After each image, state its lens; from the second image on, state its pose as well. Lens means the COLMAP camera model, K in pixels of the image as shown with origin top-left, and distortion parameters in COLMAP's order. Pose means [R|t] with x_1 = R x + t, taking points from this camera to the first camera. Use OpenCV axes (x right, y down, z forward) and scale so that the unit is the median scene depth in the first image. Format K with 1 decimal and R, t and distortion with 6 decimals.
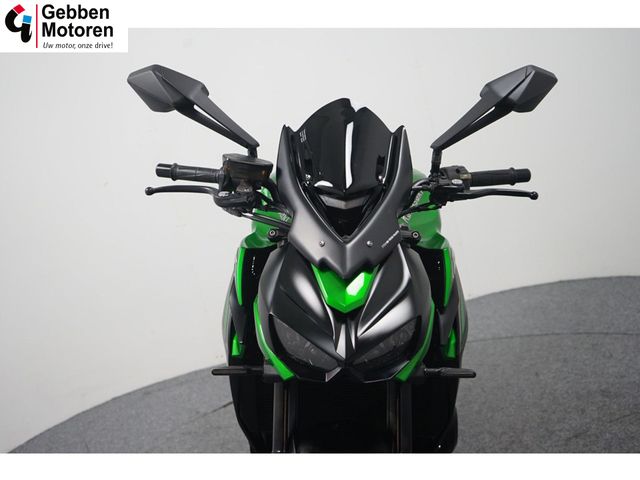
lens RADIAL K [[893.4, 0, 321.4], [0, 893.4, 239.0], [0, 0, 1]] dist [-0.036611, 0.000000]
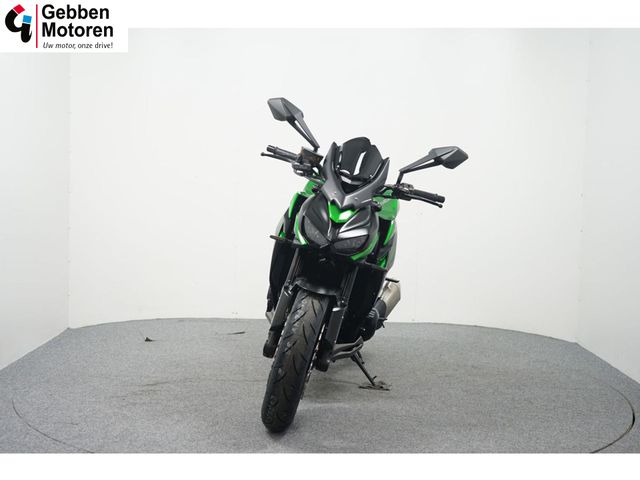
lens RADIAL K [[893.4, 0, 322.8], [0, 893.4, 237.1], [0, 0, 1]] dist [-0.036611, 0.000000]
pose [[0.959791, 0.276546, -0.048201, 0.095609], [-0.280400, 0.952613, -0.117920, 0.339027], [0.013307, 0.126694, 0.991853, -1.041850]]
